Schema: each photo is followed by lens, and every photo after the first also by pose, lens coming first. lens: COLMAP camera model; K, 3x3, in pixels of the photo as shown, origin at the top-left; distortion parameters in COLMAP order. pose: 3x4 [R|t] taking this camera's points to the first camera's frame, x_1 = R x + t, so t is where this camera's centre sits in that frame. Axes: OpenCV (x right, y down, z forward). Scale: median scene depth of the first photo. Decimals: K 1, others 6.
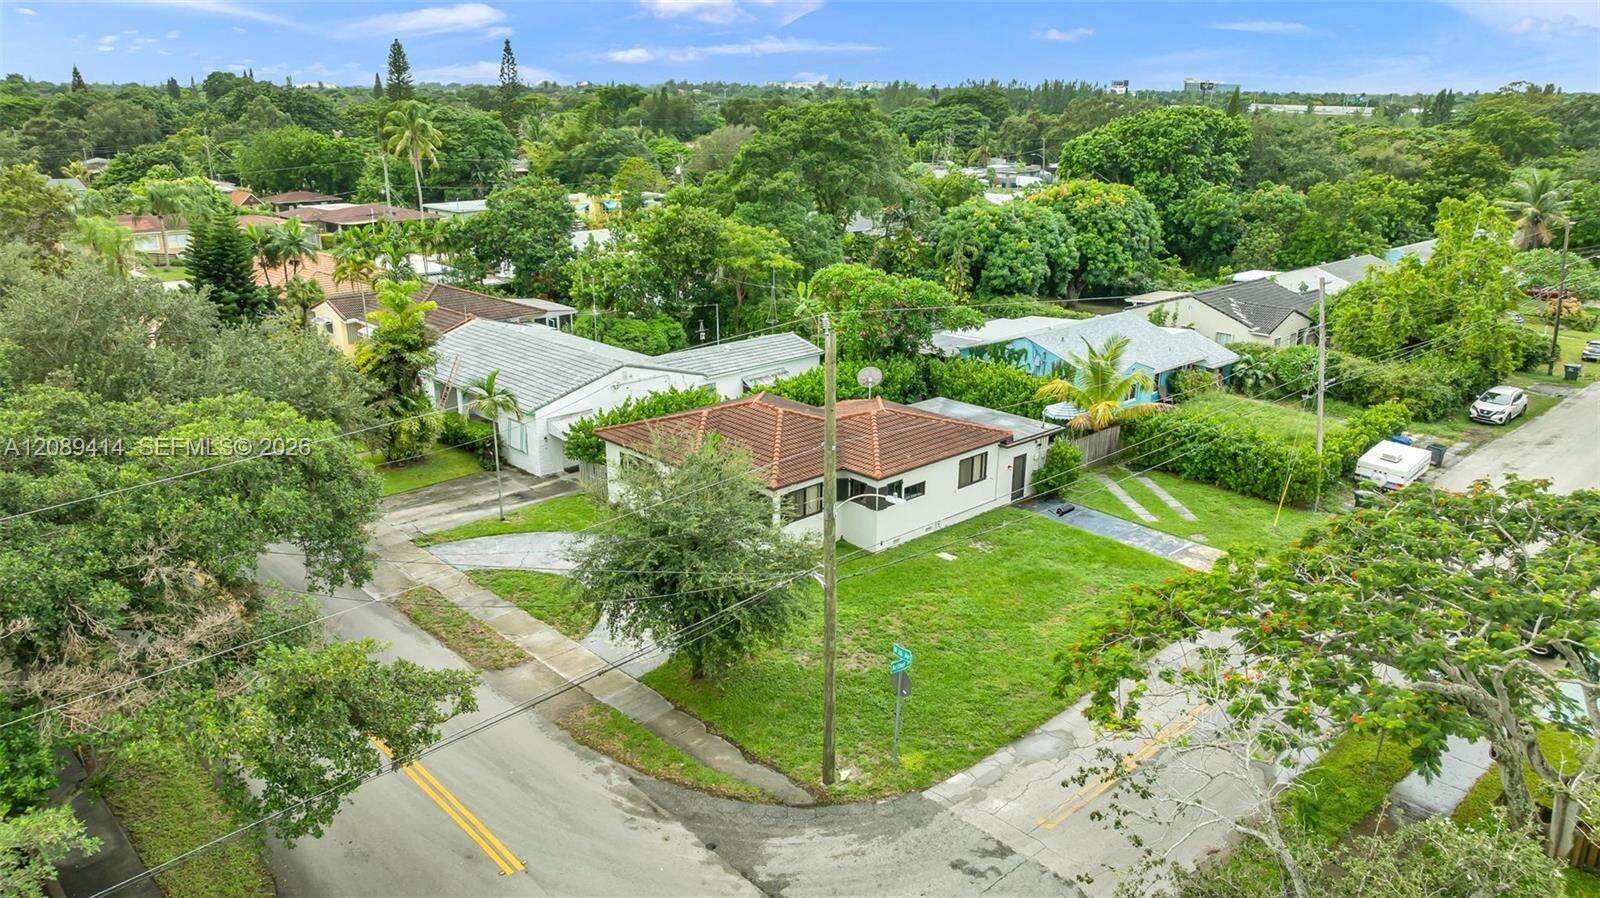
lens RADIAL K [[1126.1, 0, 807.8], [0, 1126.1, 448.4], [0, 0, 1]] dist [-0.034184, 0.034934]
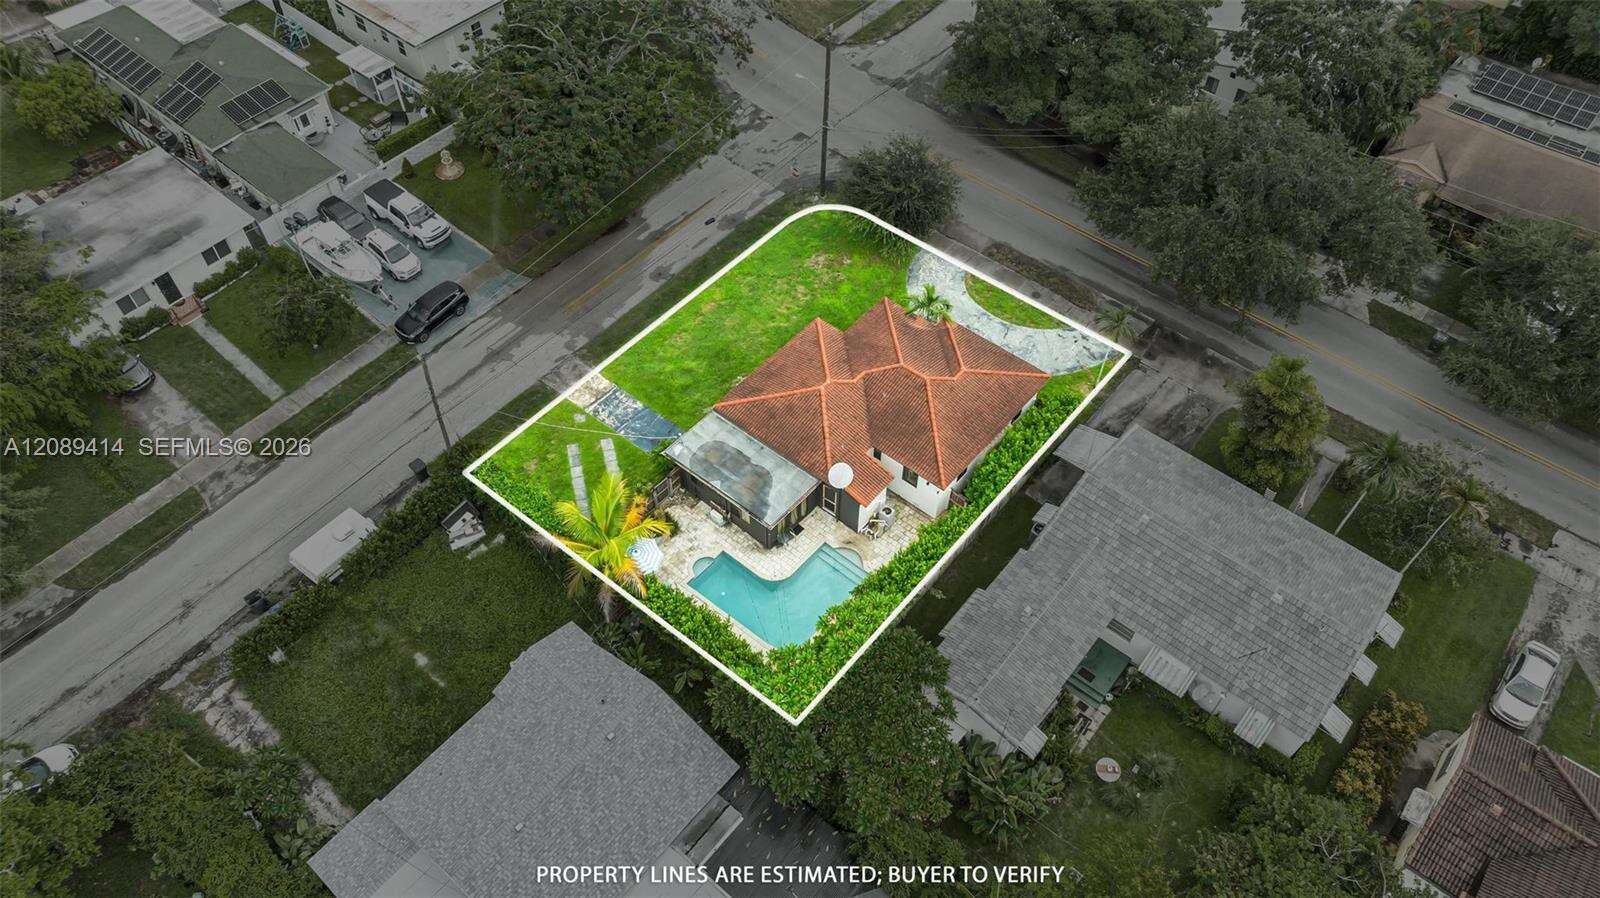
lens RADIAL K [[1126.1, 0, 797.3], [0, 1126.1, 448.8], [0, 0, 1]] dist [-0.034184, 0.034934]
pose [[-0.994206, 0.074759, -0.077230, 0.187729], [-0.046758, 0.346157, 0.937011, -1.121882], [0.096784, 0.935193, -0.340656, 1.446450]]
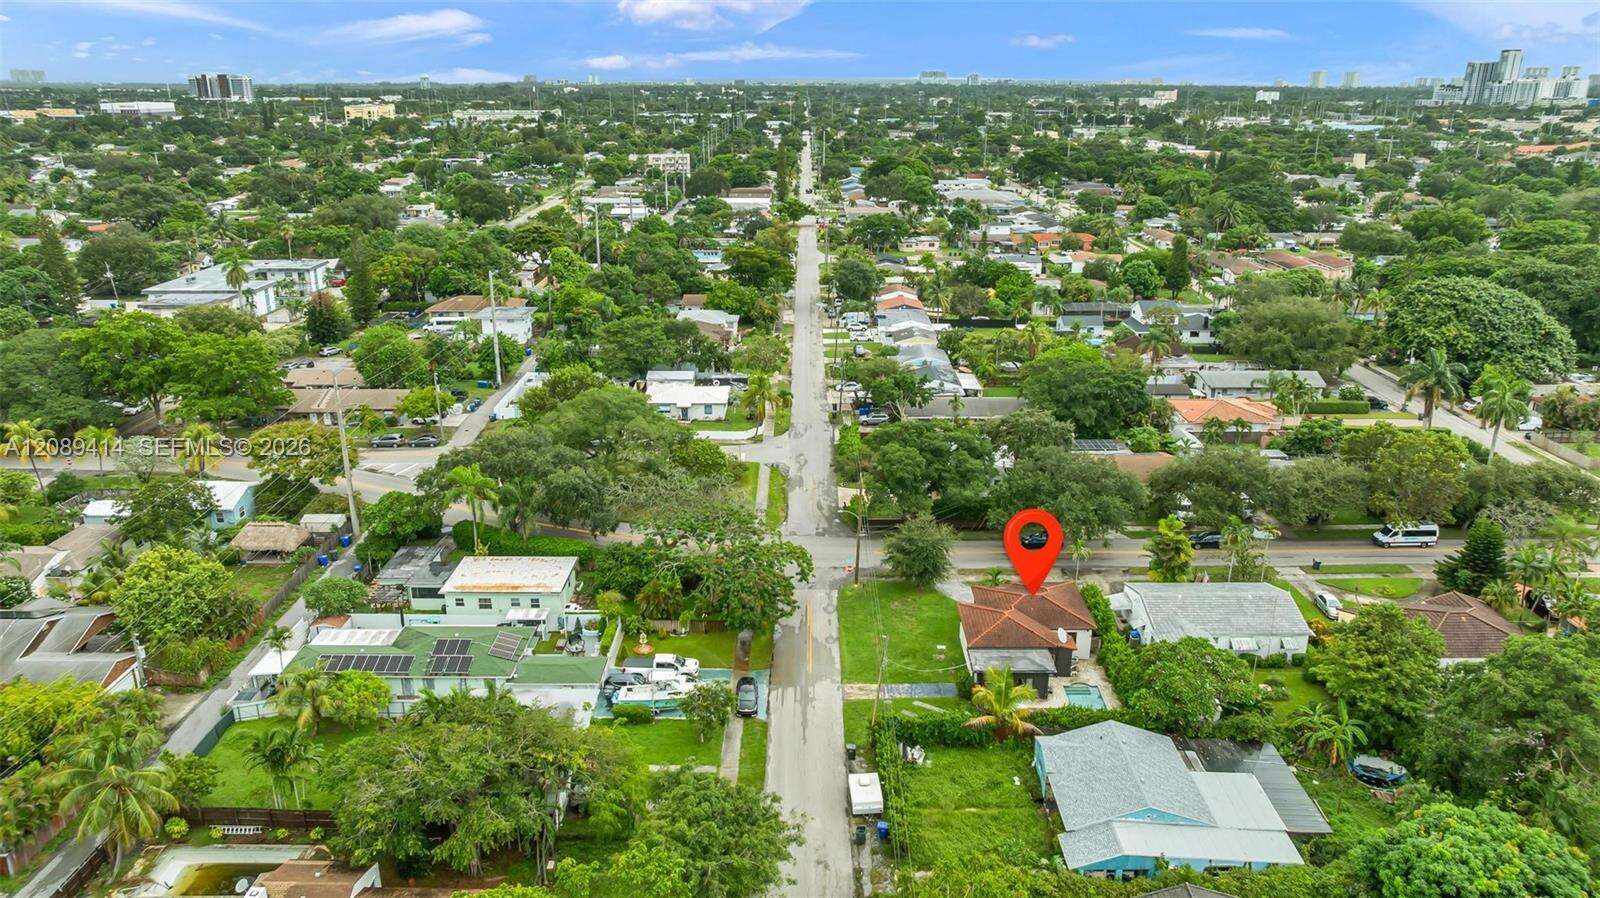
lens RADIAL K [[1126.1, 0, 799.1], [0, 1126.1, 440.0], [0, 0, 1]] dist [-0.034184, 0.034934]
pose [[-0.696009, 0.216217, -0.684705, 1.707155], [-0.223581, 0.840917, 0.492818, -1.261388], [0.682336, 0.496093, -0.536944, 1.686536]]
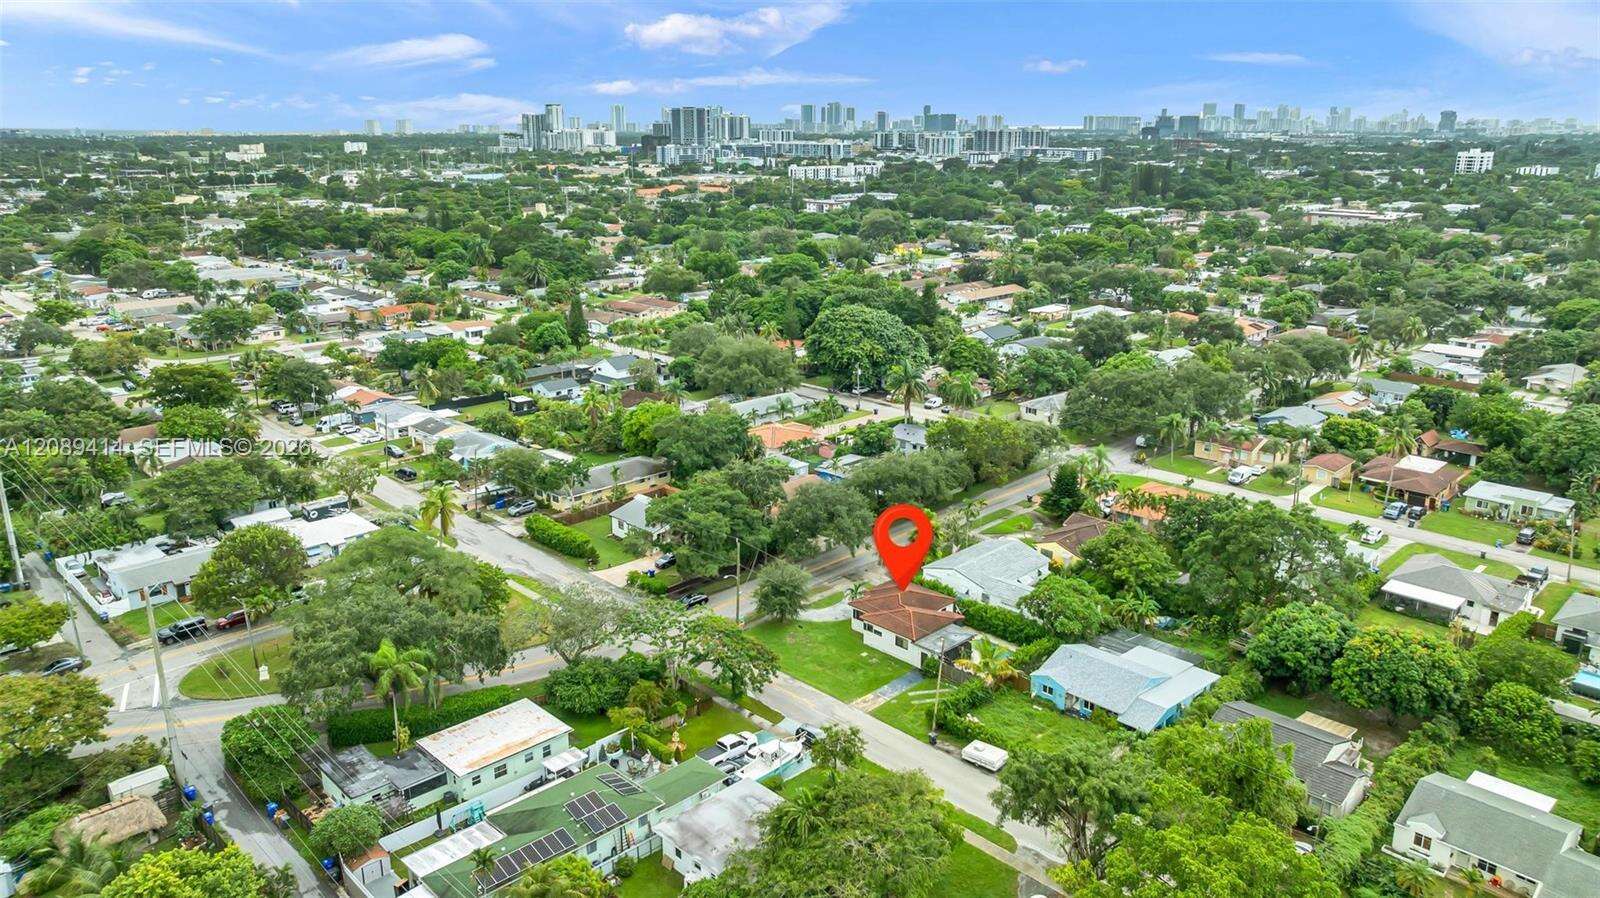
lens RADIAL K [[1126.1, 0, 802.3], [0, 1126.1, 445.0], [0, 0, 1]] dist [-0.034184, 0.034934]
pose [[0.014166, 0.270871, -0.962511, 2.556511], [-0.305257, 0.917825, 0.253803, -1.007285], [0.952165, 0.290218, 0.095688, 0.361804]]
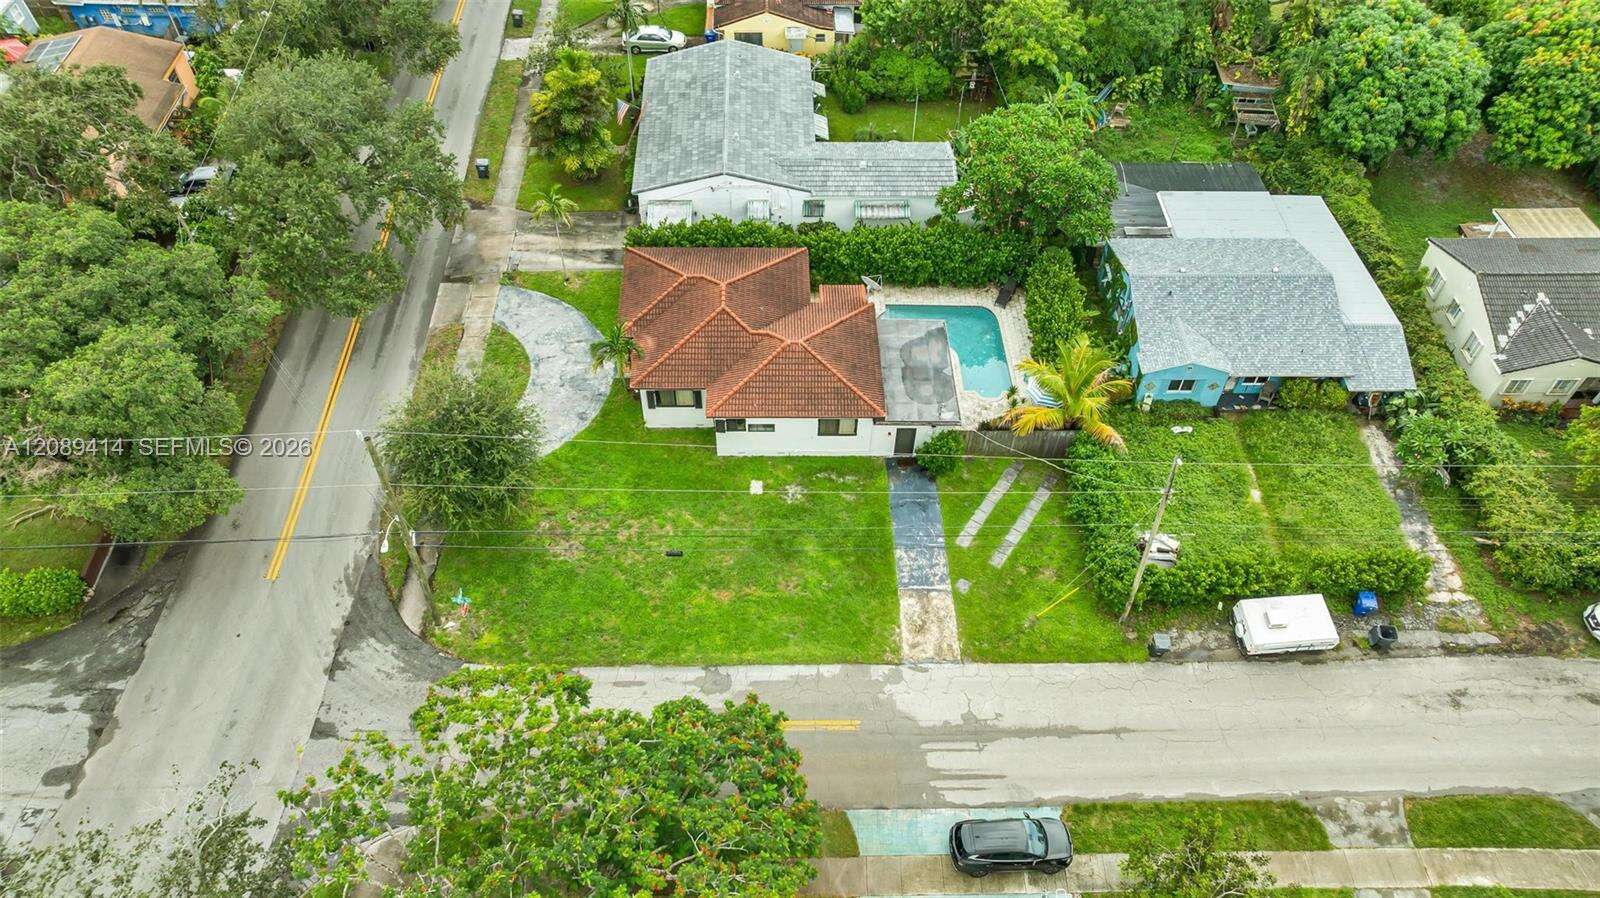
lens RADIAL K [[1126.1, 0, 809.5], [0, 1126.1, 447.9], [0, 0, 1]] dist [-0.034184, 0.034934]
pose [[0.738500, 0.518698, -0.430778, 0.612870], [-0.219522, 0.789054, 0.573762, -0.598568], [0.637517, -0.329158, 0.696582, 0.171153]]
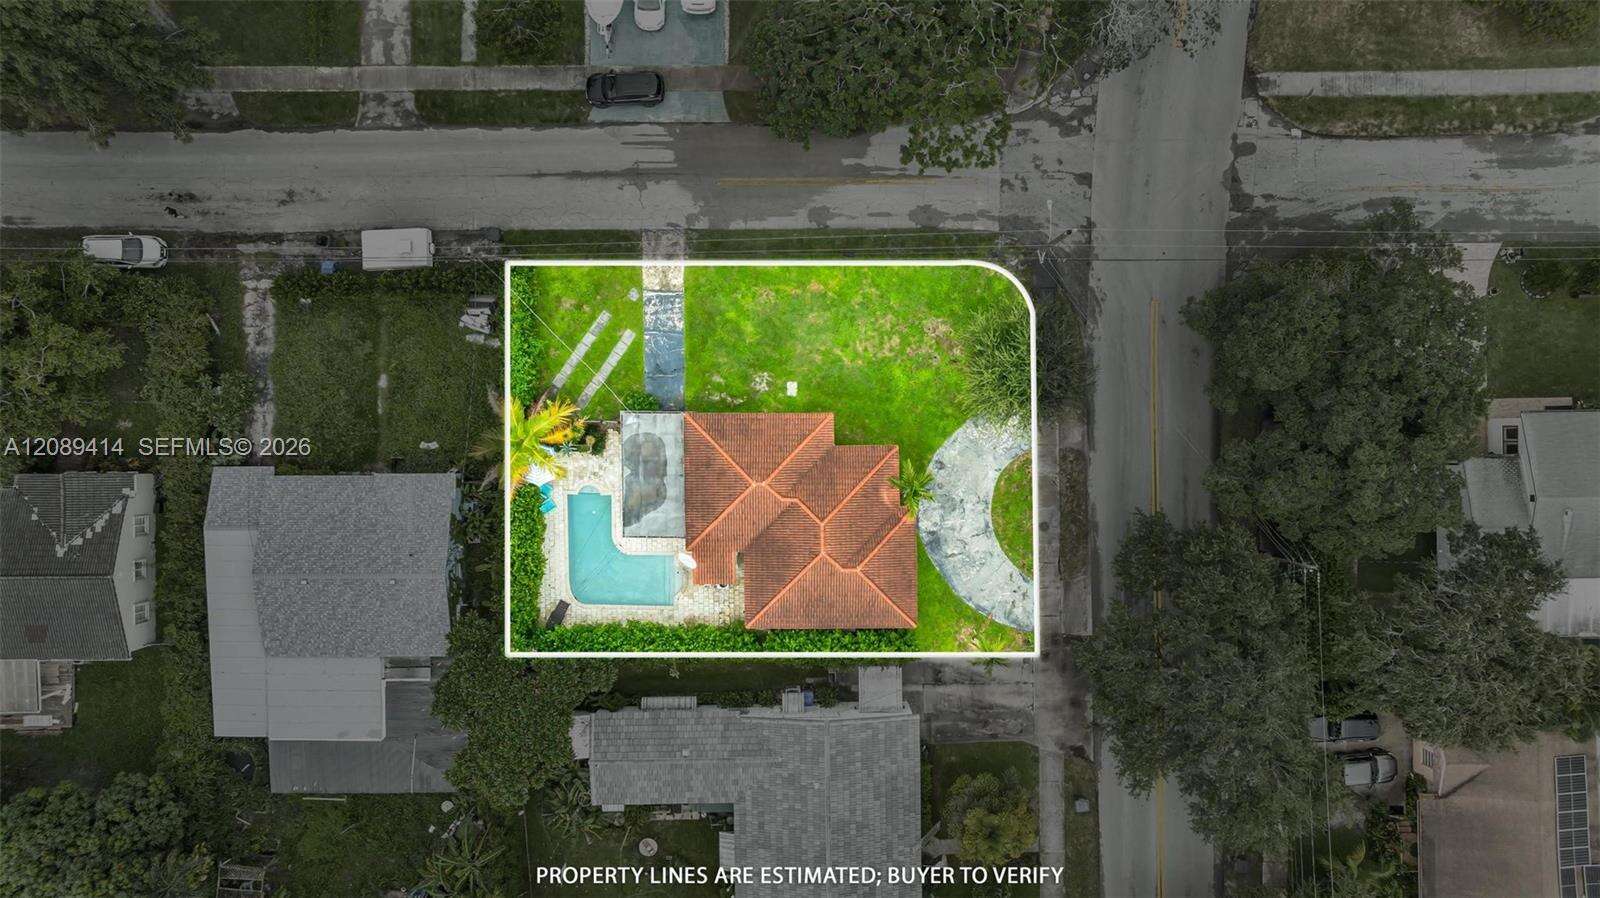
lens RADIAL K [[1126.1, 0, 797.2], [0, 1126.1, 439.9], [0, 0, 1]] dist [-0.034184, 0.034934]
pose [[-0.725109, -0.688482, -0.014472, 0.083599], [0.193422, -0.223791, 0.955252, -1.247854], [-0.660912, 0.689862, 0.295440, 0.535324]]
